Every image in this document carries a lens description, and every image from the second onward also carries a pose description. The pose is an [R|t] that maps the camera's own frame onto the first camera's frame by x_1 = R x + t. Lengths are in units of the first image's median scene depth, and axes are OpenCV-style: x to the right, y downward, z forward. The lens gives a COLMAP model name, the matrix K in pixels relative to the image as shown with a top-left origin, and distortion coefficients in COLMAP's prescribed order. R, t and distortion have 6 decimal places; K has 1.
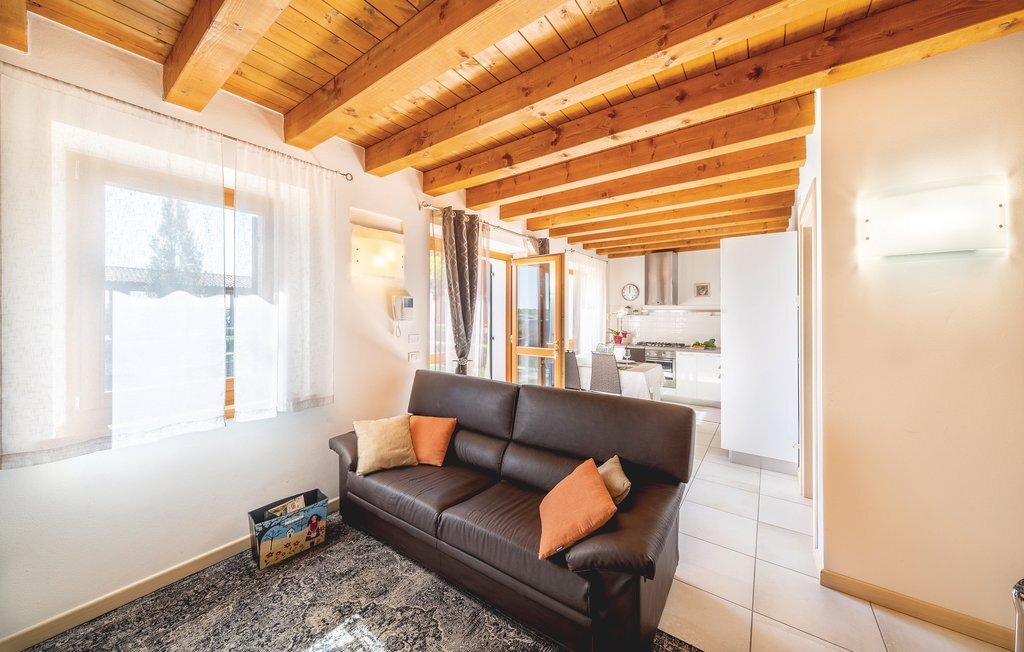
lens RADIAL K [[355.6, 0, 513.5], [0, 355.6, 312.1], [0, 0, 1]] dist [0.001286, 0.000219]
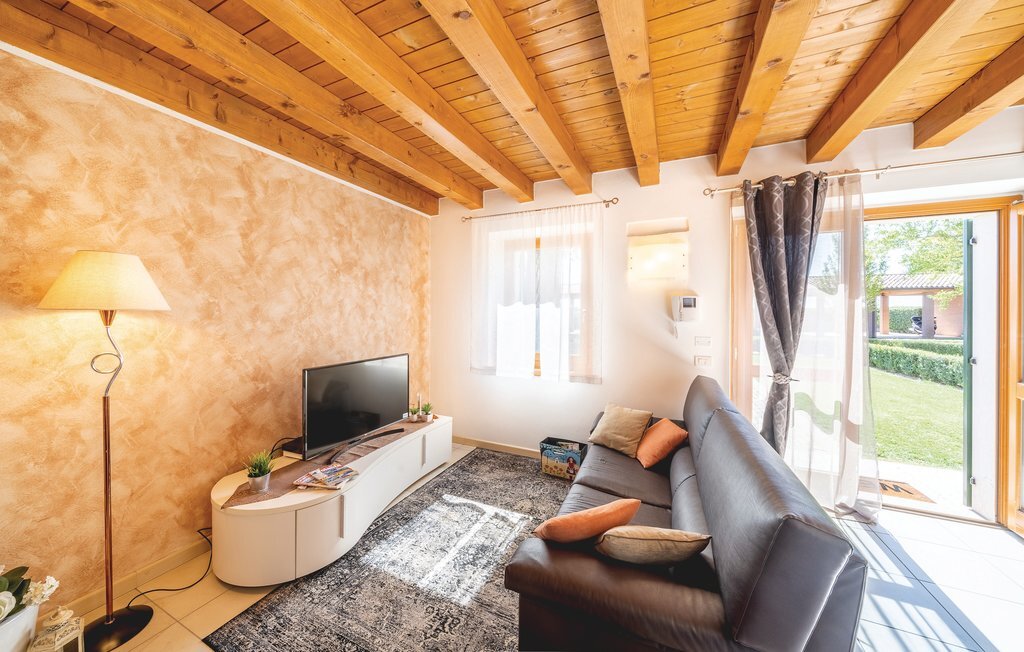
lens RADIAL K [[355.6, 0, 505.2], [0, 355.6, 319.5], [0, 0, 1]] dist [0.001286, 0.000219]
pose [[0.194603, 0.011709, -0.980812, 0.764867], [0.003478, 0.999914, 0.012627, 0.006078], [0.980876, -0.005868, 0.194545, 0.475101]]
